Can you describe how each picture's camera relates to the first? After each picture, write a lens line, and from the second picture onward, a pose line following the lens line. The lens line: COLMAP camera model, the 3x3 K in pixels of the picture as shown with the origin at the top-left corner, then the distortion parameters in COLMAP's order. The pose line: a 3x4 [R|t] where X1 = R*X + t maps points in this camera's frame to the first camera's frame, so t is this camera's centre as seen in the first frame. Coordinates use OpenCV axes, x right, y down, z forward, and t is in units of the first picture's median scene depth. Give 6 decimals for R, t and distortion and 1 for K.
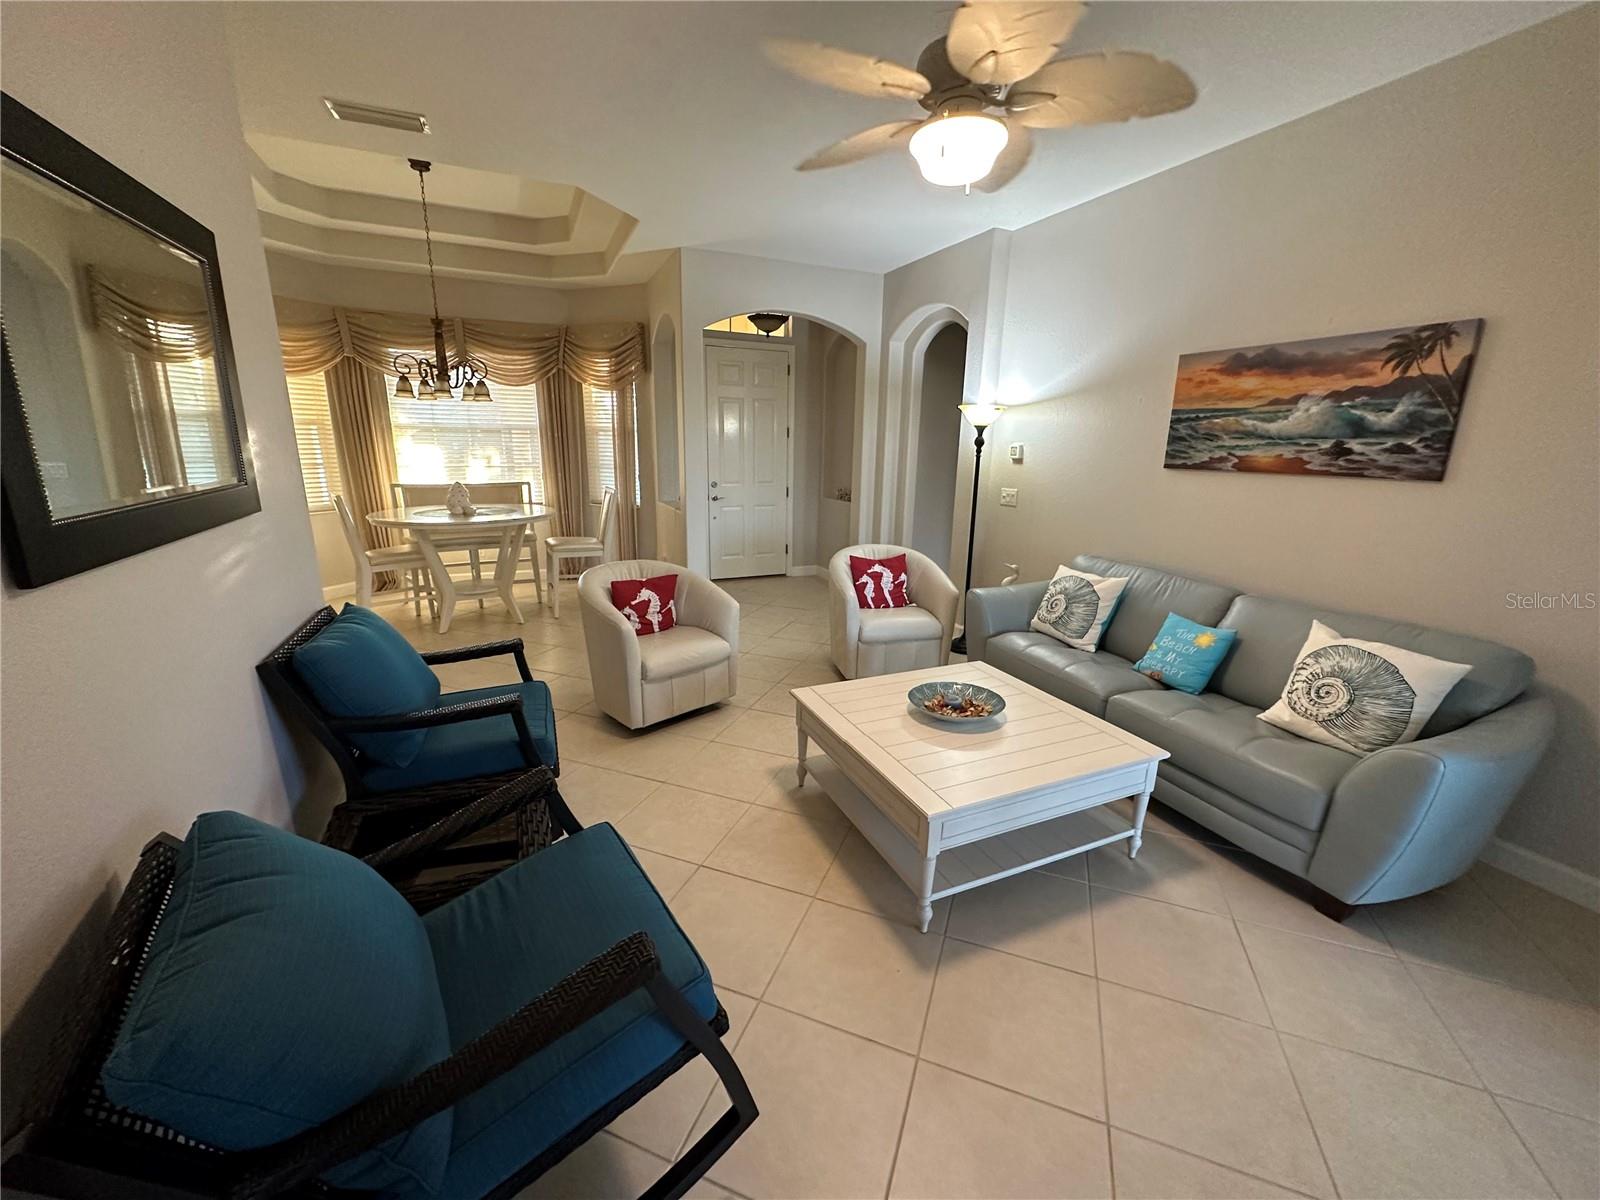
lens RADIAL K [[634.3, 0, 798.3], [0, 634.3, 600.9], [0, 0, 1]] dist [-0.003662, 0.000440]
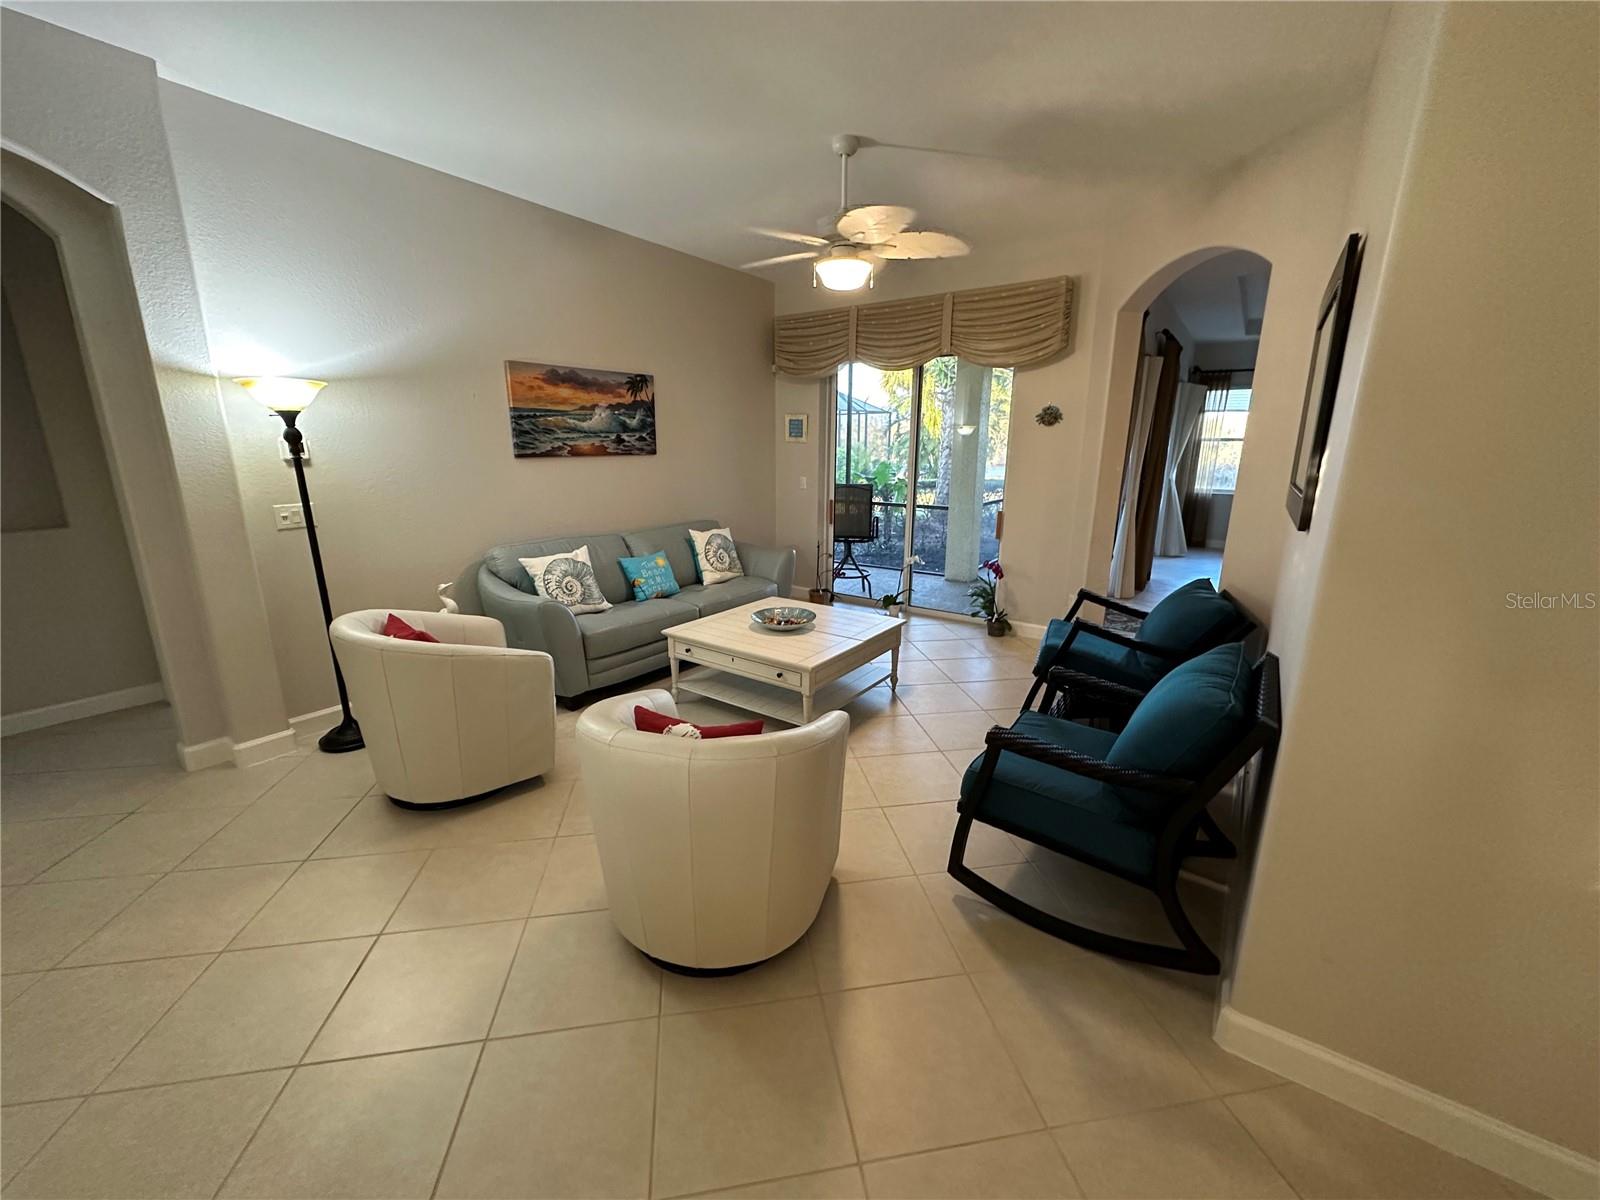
lens RADIAL K [[634.3, 0, 807.6], [0, 634.3, 600.8], [0, 0, 1]] dist [-0.003662, 0.000440]
pose [[-0.515475, -0.230085, 0.825437, -0.879018], [0.196735, 0.905770, 0.375336, -0.373457], [-0.834015, 0.355868, -0.421636, 1.401909]]
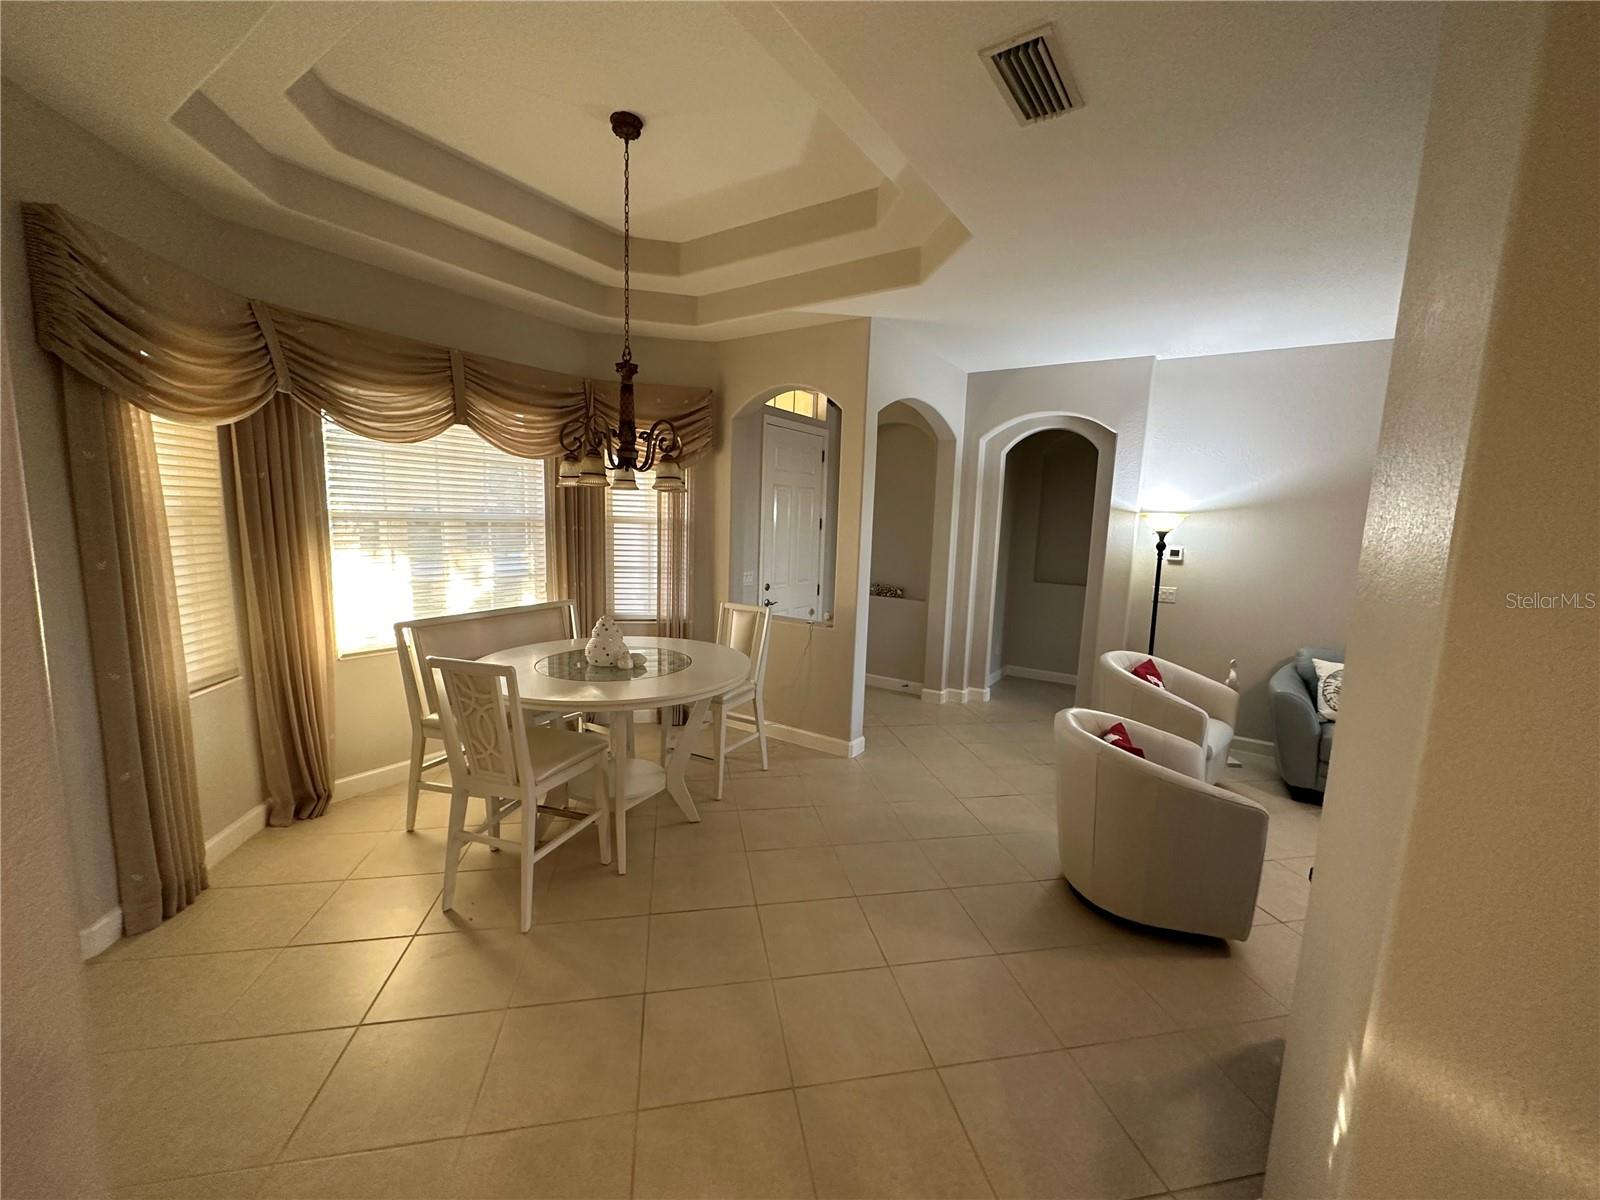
lens RADIAL K [[634.3, 0, 801.3], [0, 634.3, 596.4], [0, 0, 1]] dist [-0.003662, 0.000440]
pose [[0.842536, -0.060120, 0.535274, -1.257521], [0.116485, 0.990572, -0.072094, -0.252292], [-0.525893, 0.123093, 0.841596, 0.676854]]
